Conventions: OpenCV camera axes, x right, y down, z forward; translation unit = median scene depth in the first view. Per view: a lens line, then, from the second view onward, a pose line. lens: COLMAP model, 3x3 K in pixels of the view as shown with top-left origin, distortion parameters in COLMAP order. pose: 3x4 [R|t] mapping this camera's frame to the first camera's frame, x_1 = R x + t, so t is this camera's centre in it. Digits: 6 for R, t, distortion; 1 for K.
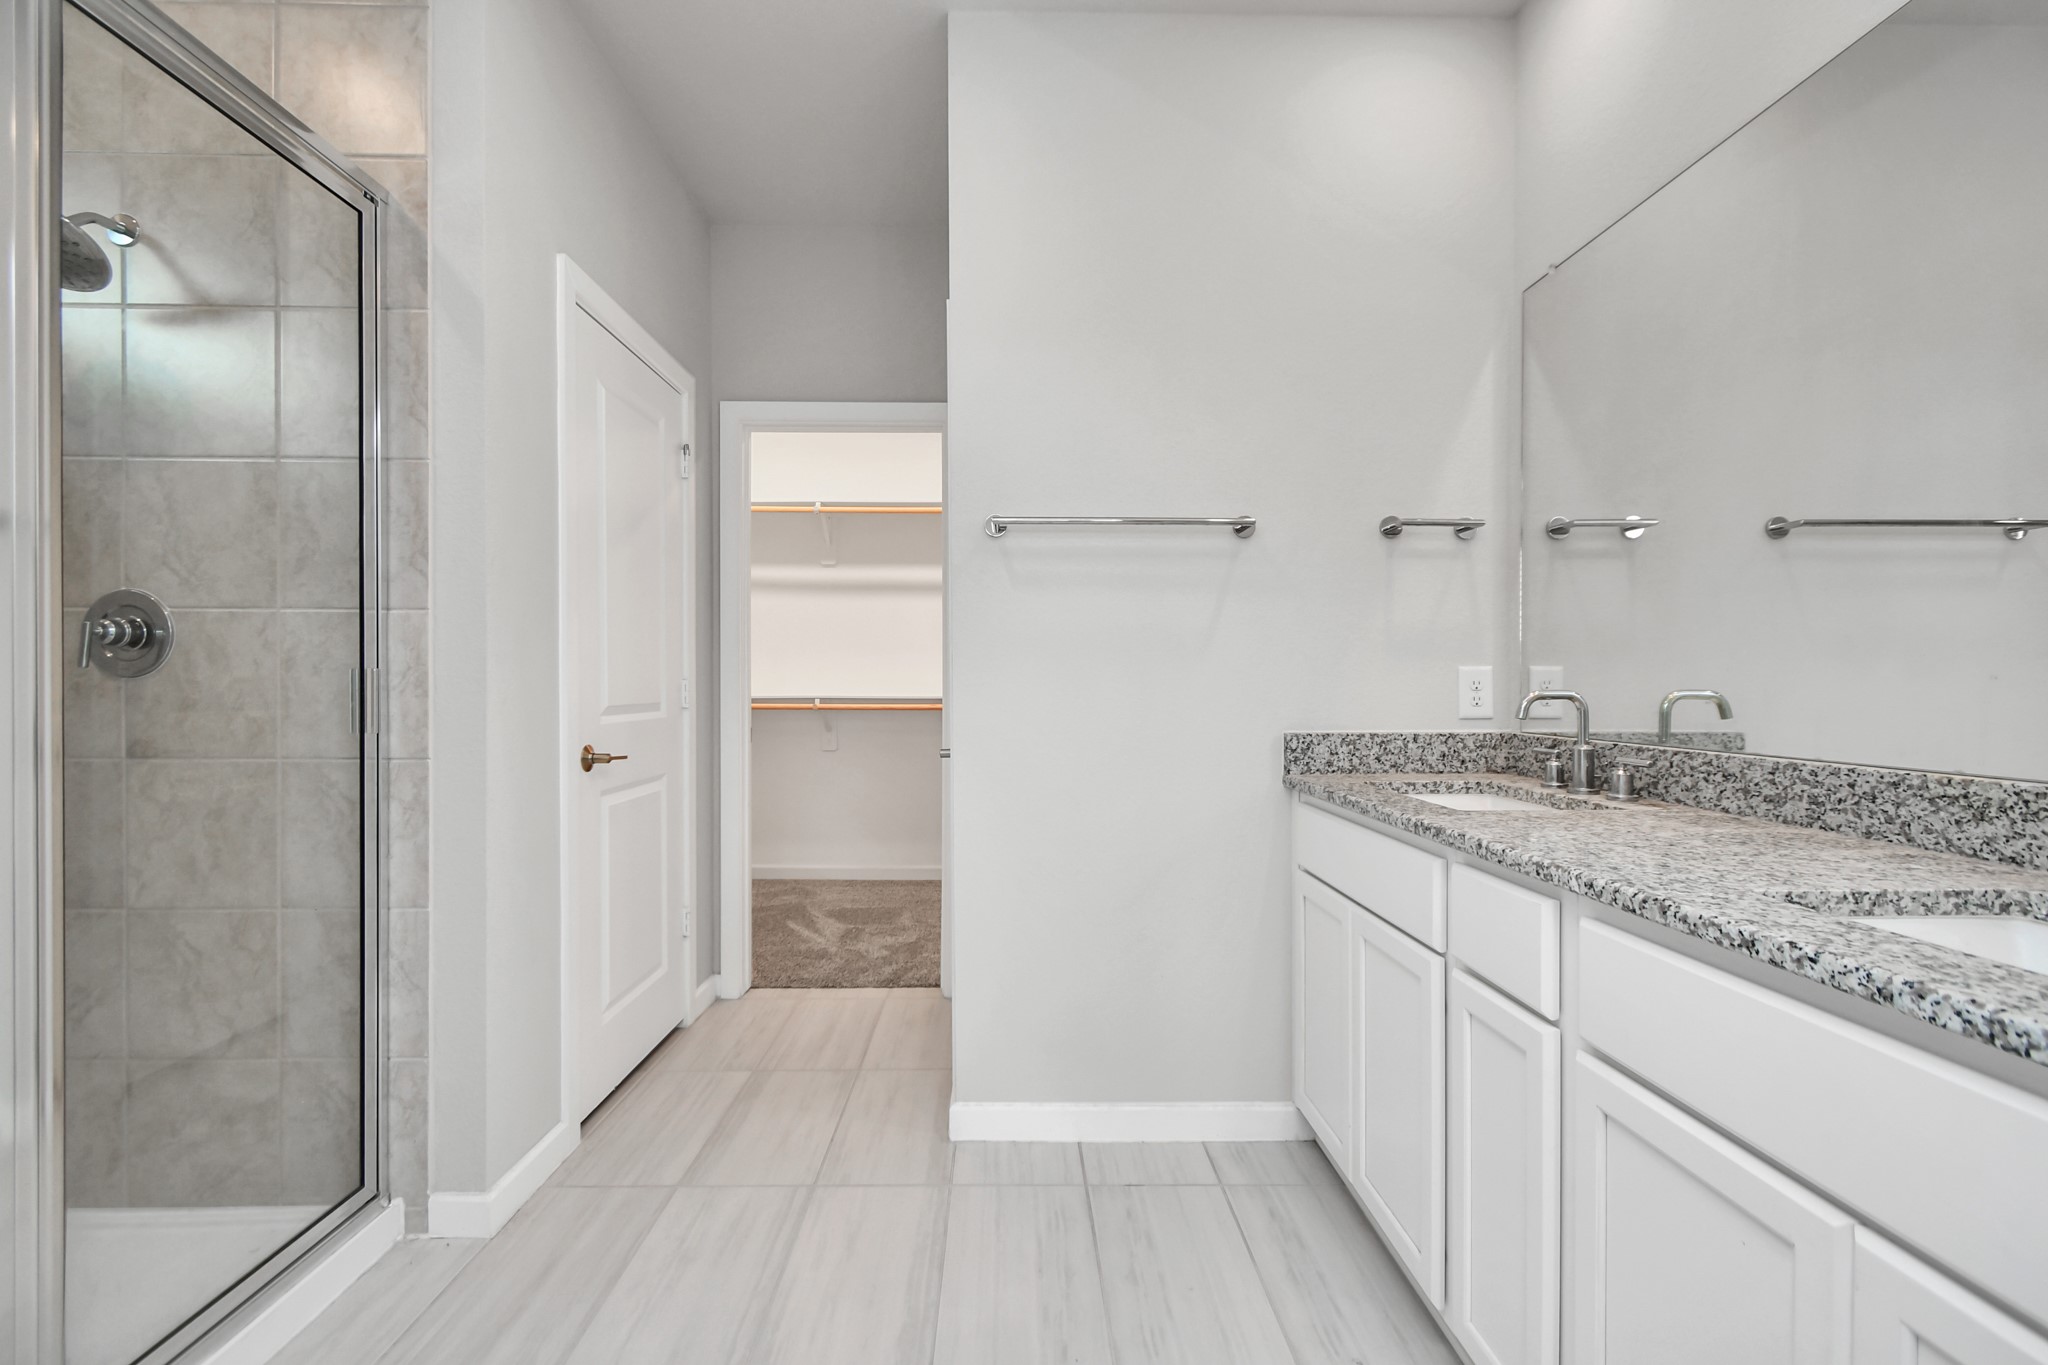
lens RADIAL K [[898.6, 0, 1022.1], [0, 898.6, 691.4], [0, 0, 1]] dist [0.000636, -0.000407]
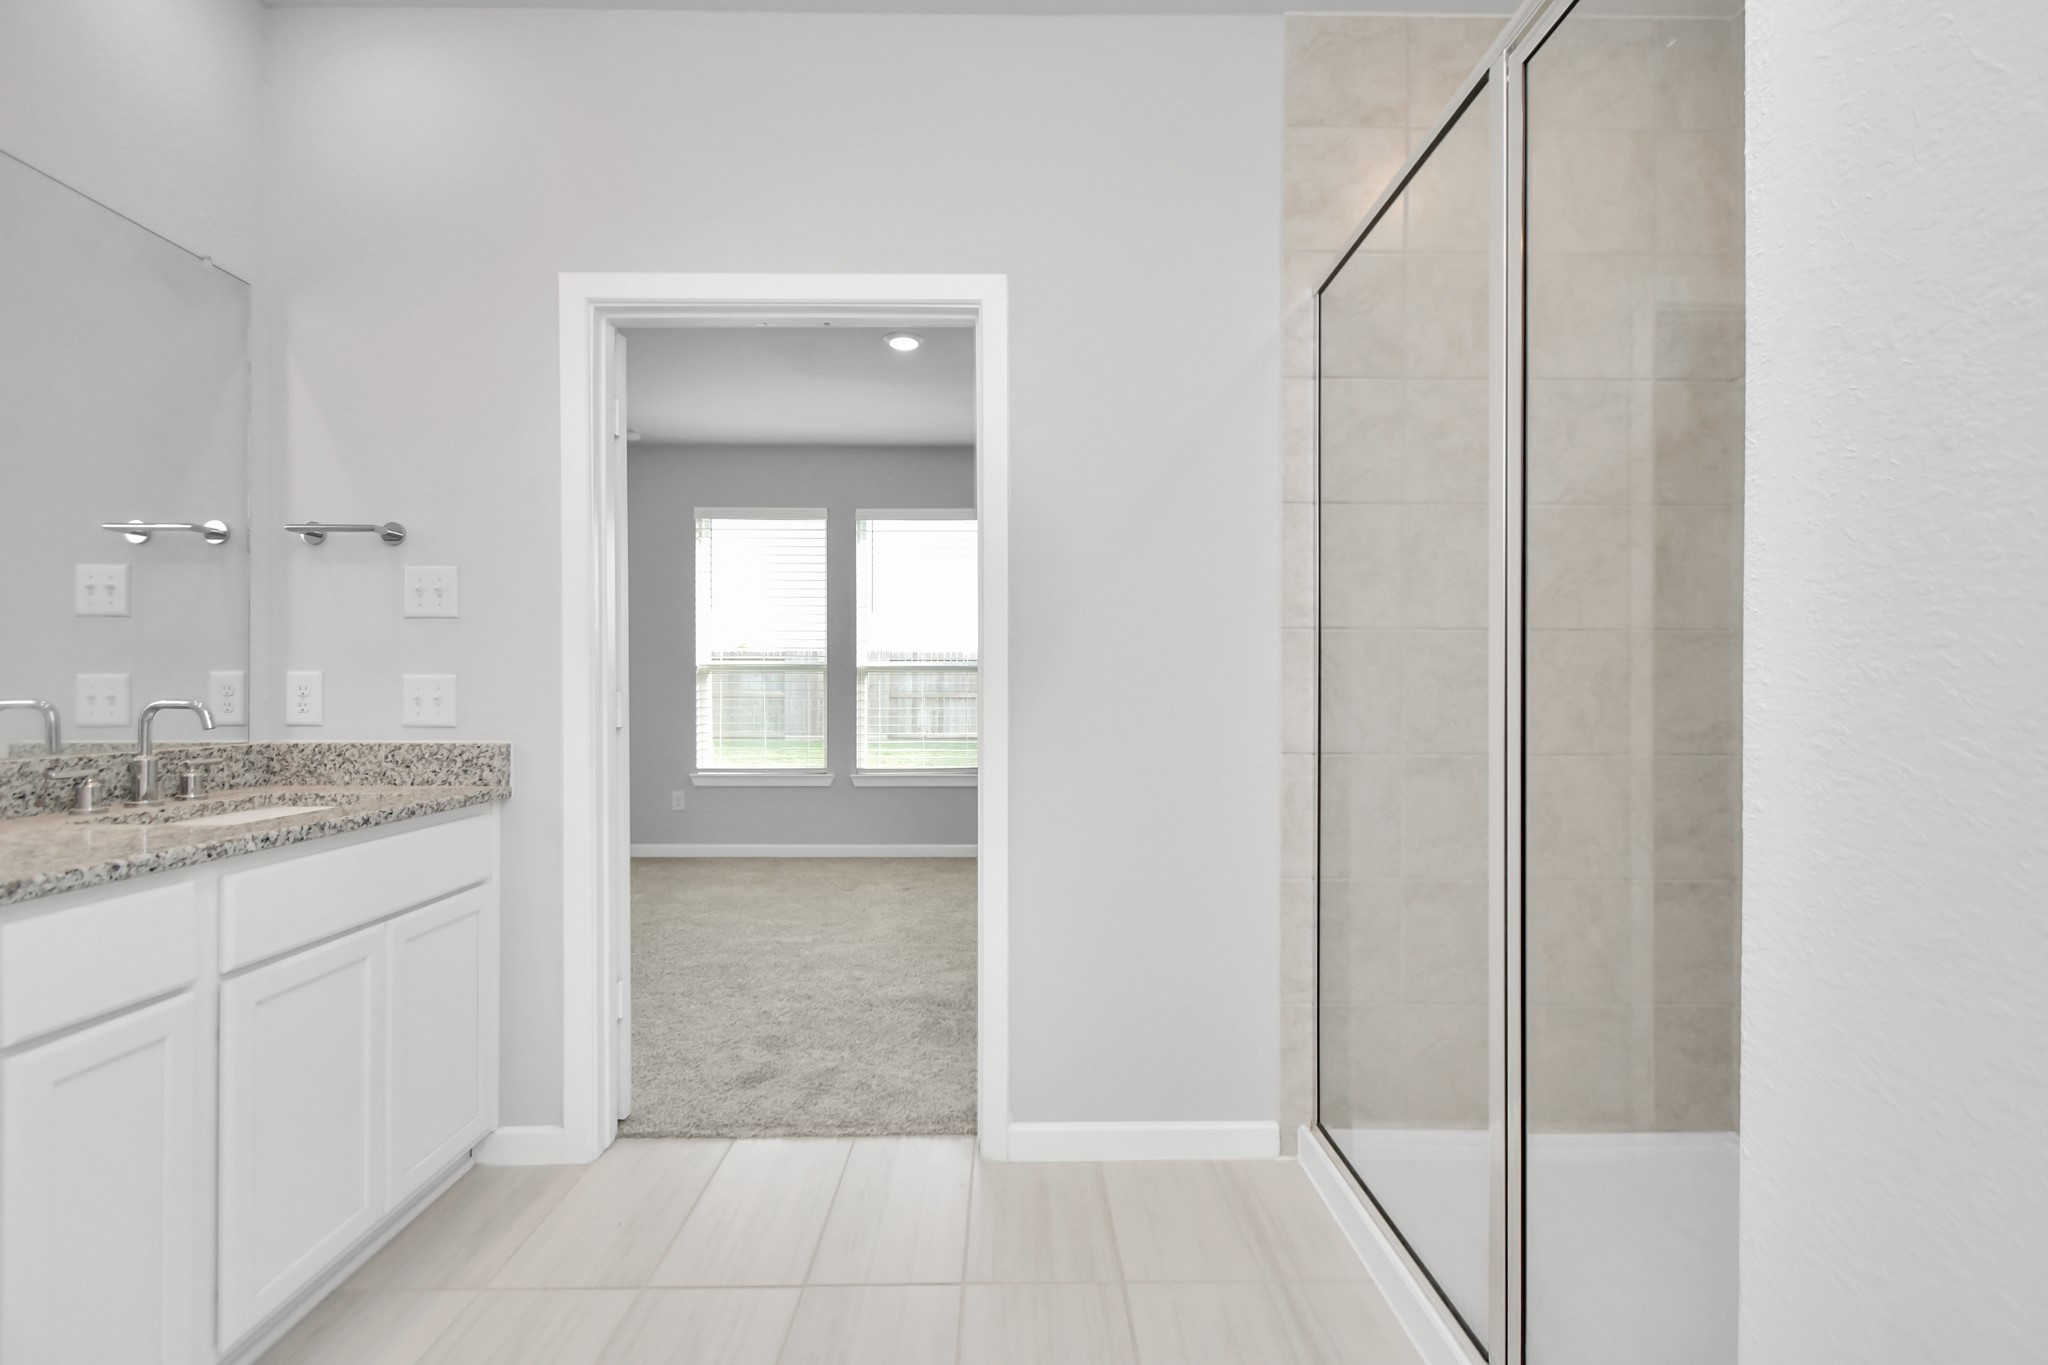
lens RADIAL K [[898.6, 0, 1022.1], [0, 898.6, 691.4], [0, 0, 1]] dist [0.000636, -0.000407]
pose [[-0.999881, 0.015394, -0.001042, -0.553771], [0.015386, 0.999855, 0.007262, -0.009524], [0.001153, 0.007245, -0.999973, 2.376516]]
